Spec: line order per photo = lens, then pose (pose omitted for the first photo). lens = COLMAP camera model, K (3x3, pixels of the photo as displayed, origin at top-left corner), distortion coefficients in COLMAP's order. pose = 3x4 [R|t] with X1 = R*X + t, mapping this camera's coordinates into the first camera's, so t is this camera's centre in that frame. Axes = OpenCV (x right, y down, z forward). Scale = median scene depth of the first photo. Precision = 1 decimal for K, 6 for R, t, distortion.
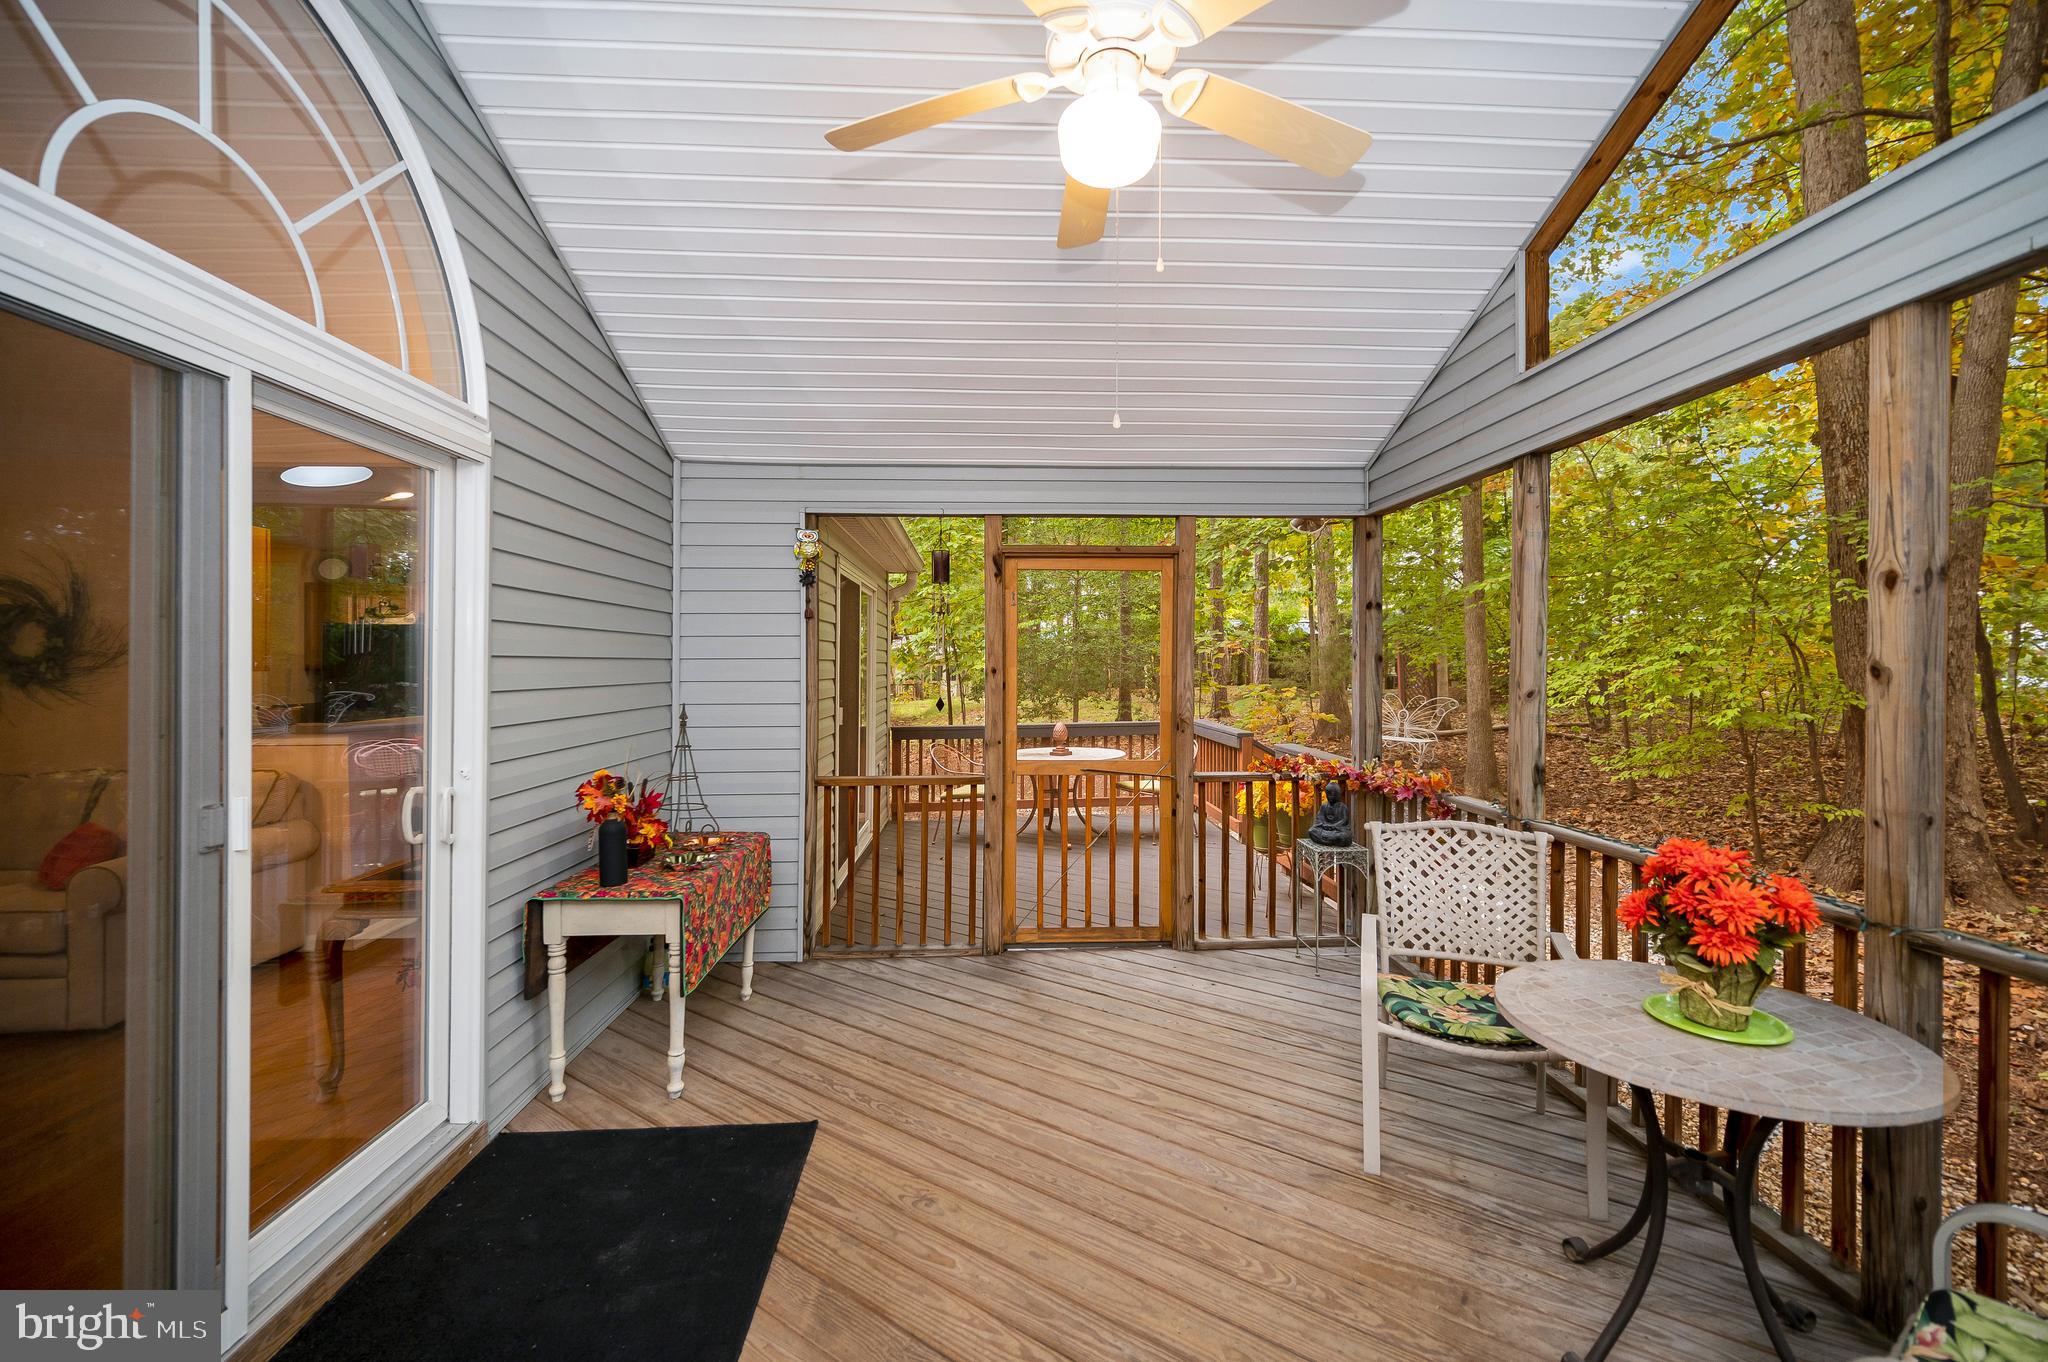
lens RADIAL K [[837.0, 0, 1029.3], [0, 837.0, 664.8], [0, 0, 1]] dist [0.003422, 0.000560]
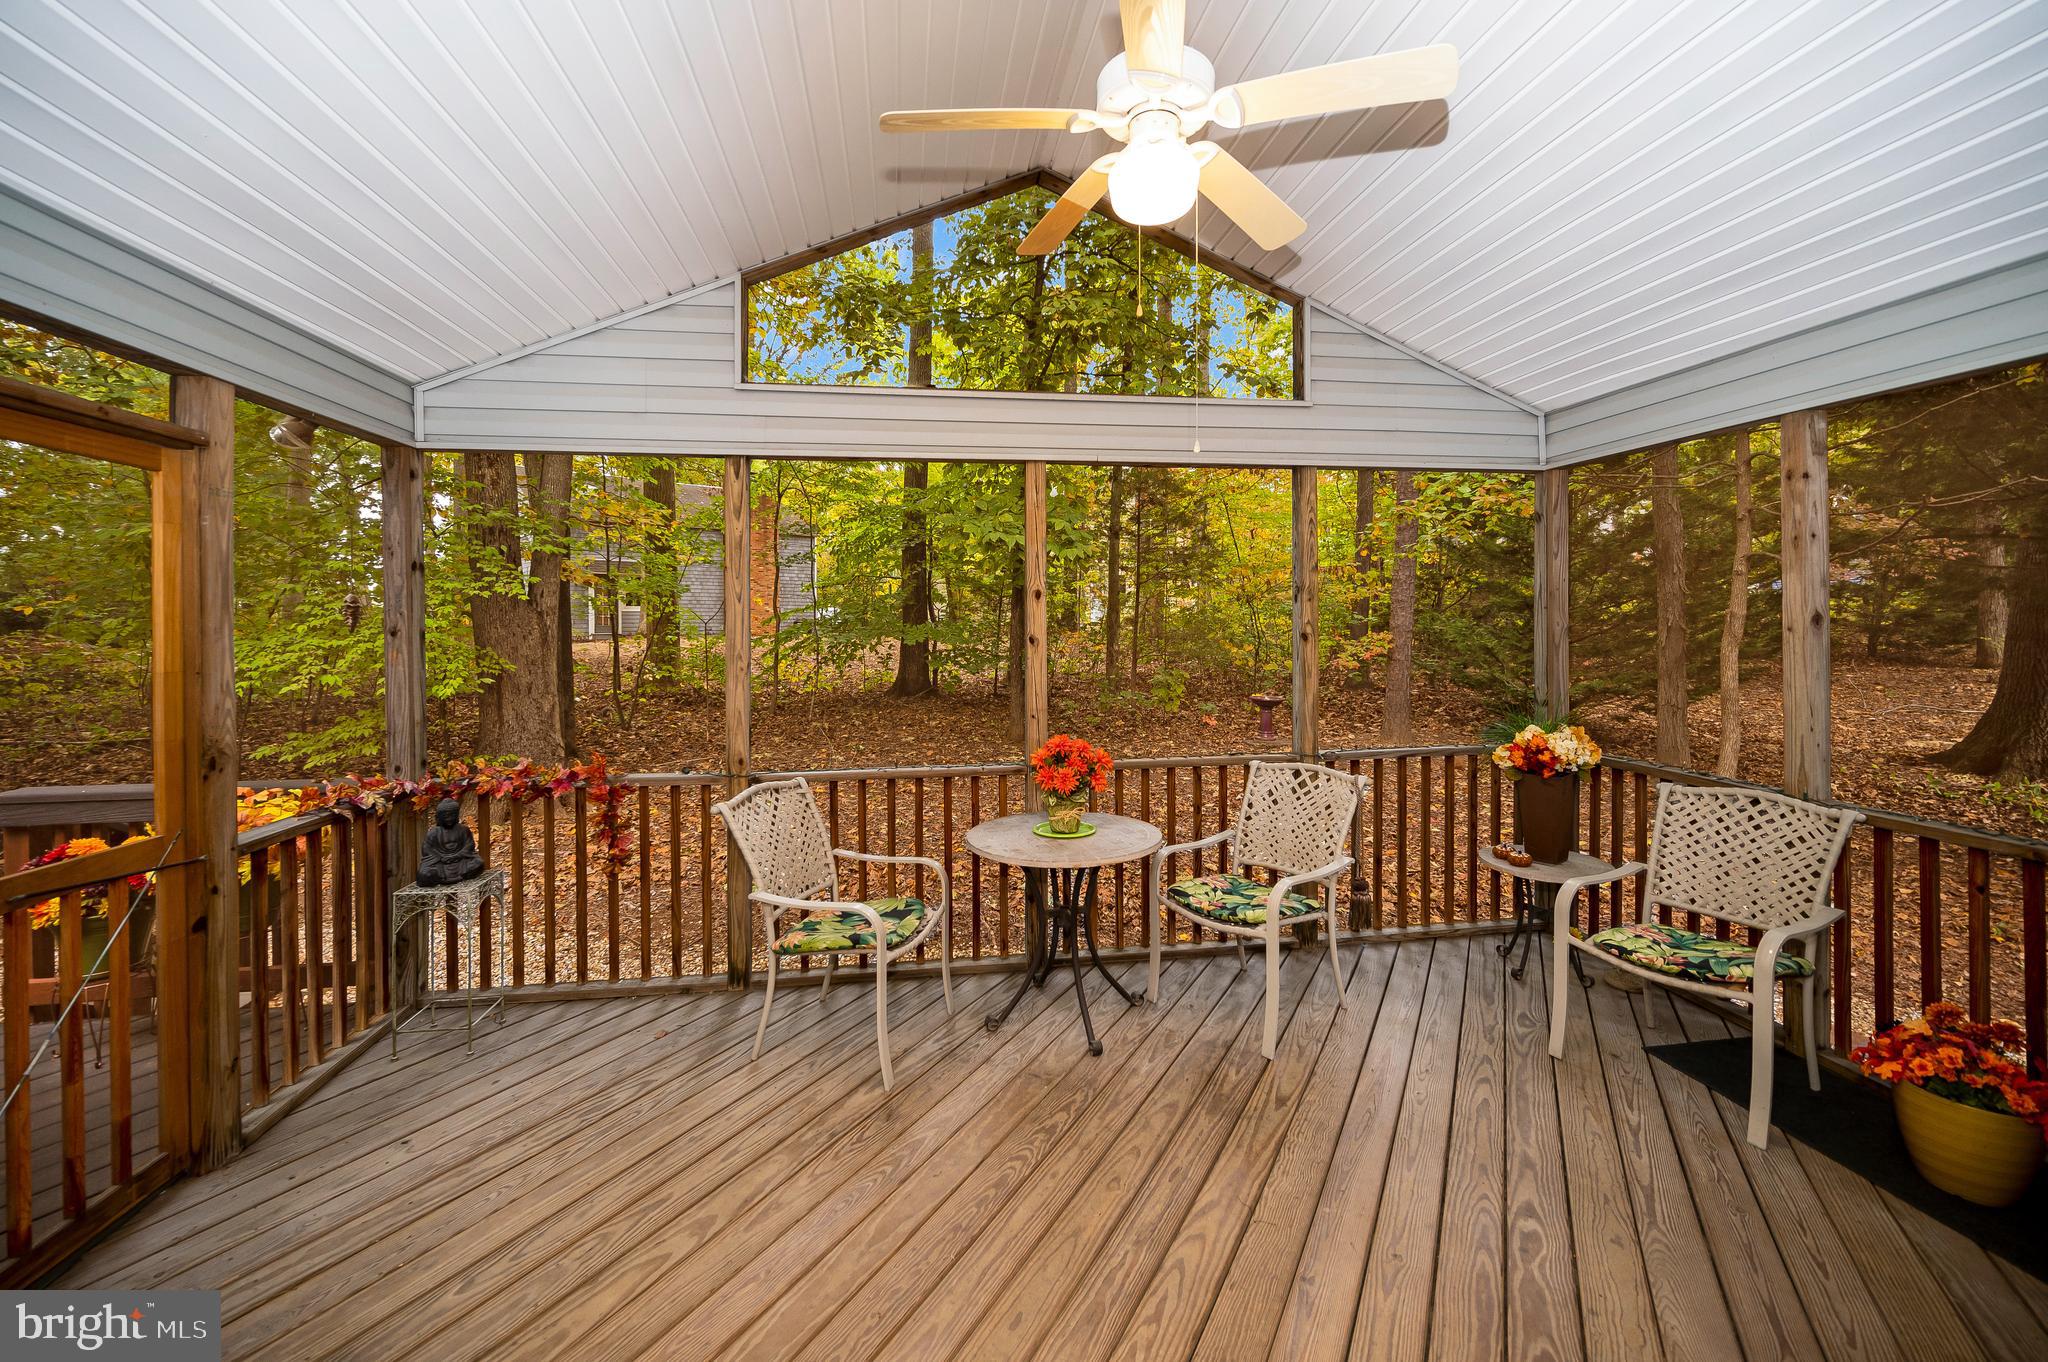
lens RADIAL K [[837.0, 0, 1029.9], [0, 837.0, 626.4], [0, 0, 1]] dist [0.003422, 0.000560]
pose [[-0.096524, -0.002536, 0.995327, -0.612188], [0.008114, 0.999962, 0.003335, -0.019446], [-0.995298, 0.008398, -0.096500, 0.753632]]
